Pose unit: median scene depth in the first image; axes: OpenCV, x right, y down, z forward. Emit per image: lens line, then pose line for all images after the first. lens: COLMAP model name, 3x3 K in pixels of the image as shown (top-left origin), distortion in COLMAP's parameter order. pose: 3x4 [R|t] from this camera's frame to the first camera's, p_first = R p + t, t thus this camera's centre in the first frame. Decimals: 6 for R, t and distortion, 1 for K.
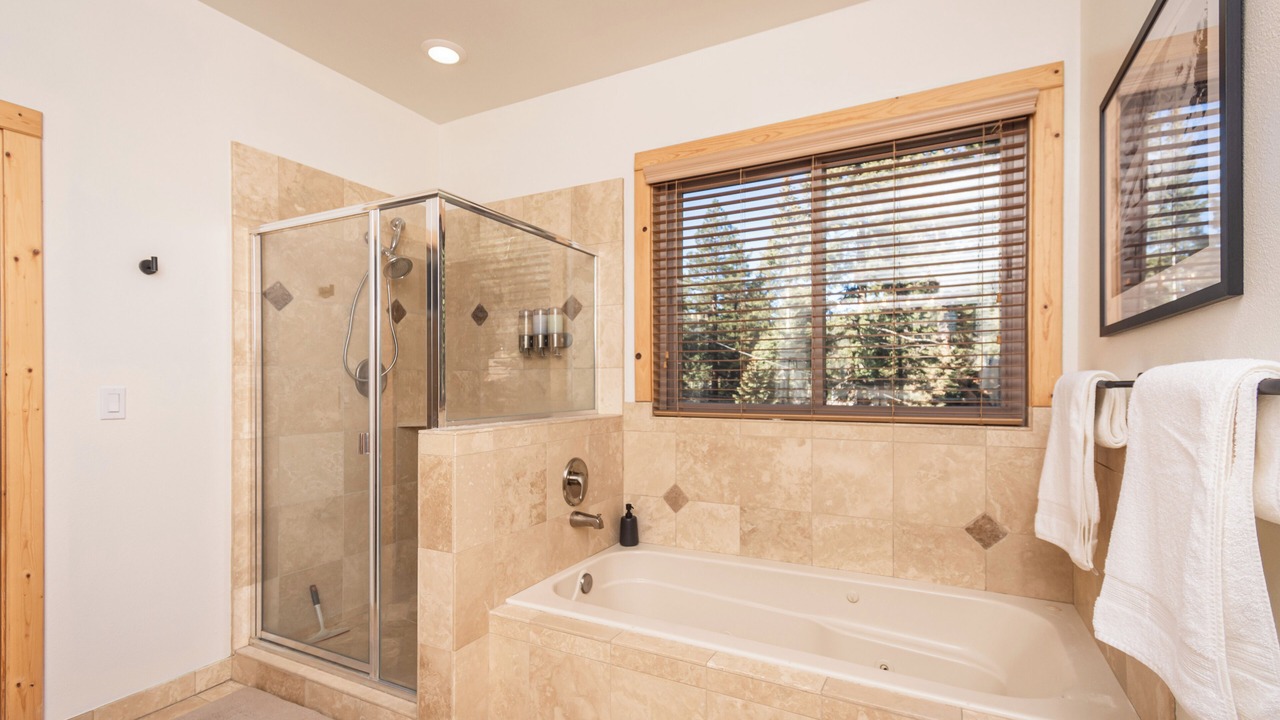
lens RADIAL K [[581.3, 0, 641.6], [0, 581.3, 384.3], [0, 0, 1]] dist [0.009956, -0.000550]
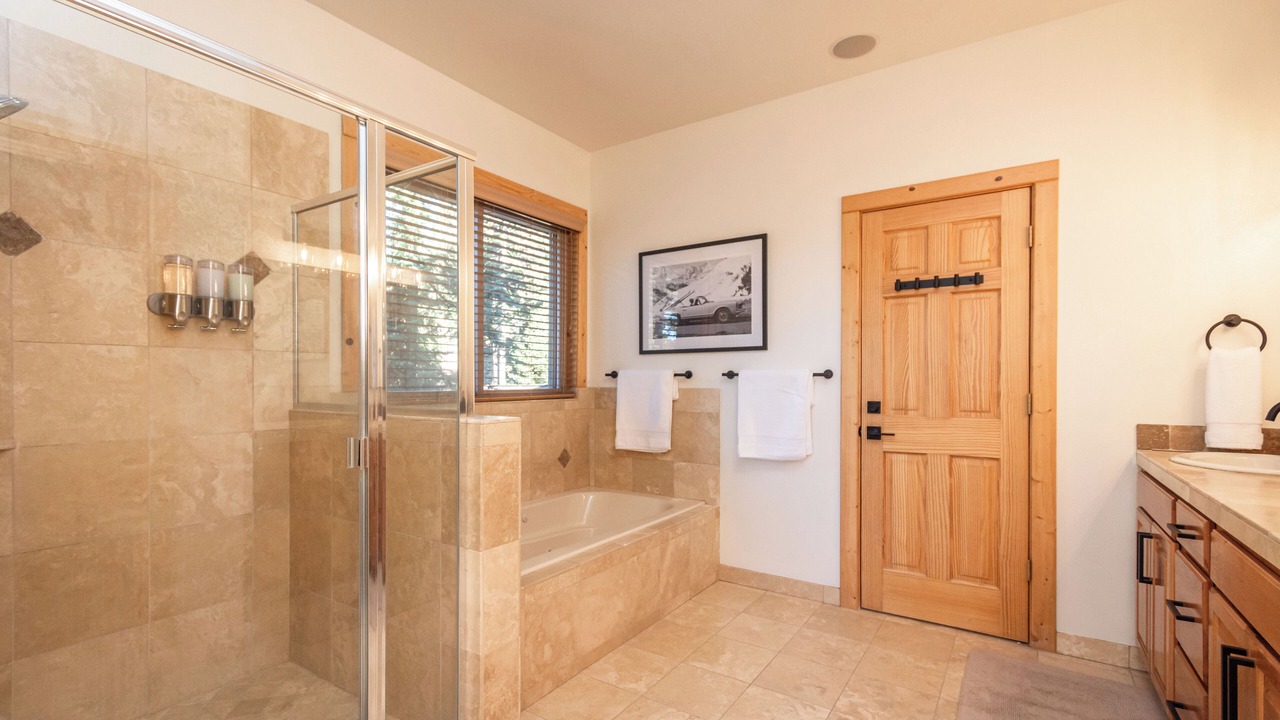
lens RADIAL K [[581.3, 0, 623.2], [0, 581.3, 381.1], [0, 0, 1]] dist [0.009956, -0.000550]
pose [[0.112739, -0.002524, 0.993621, -0.877605], [-0.001381, 0.999995, 0.002697, 0.010831], [-0.993624, -0.001676, 0.112735, 0.481468]]
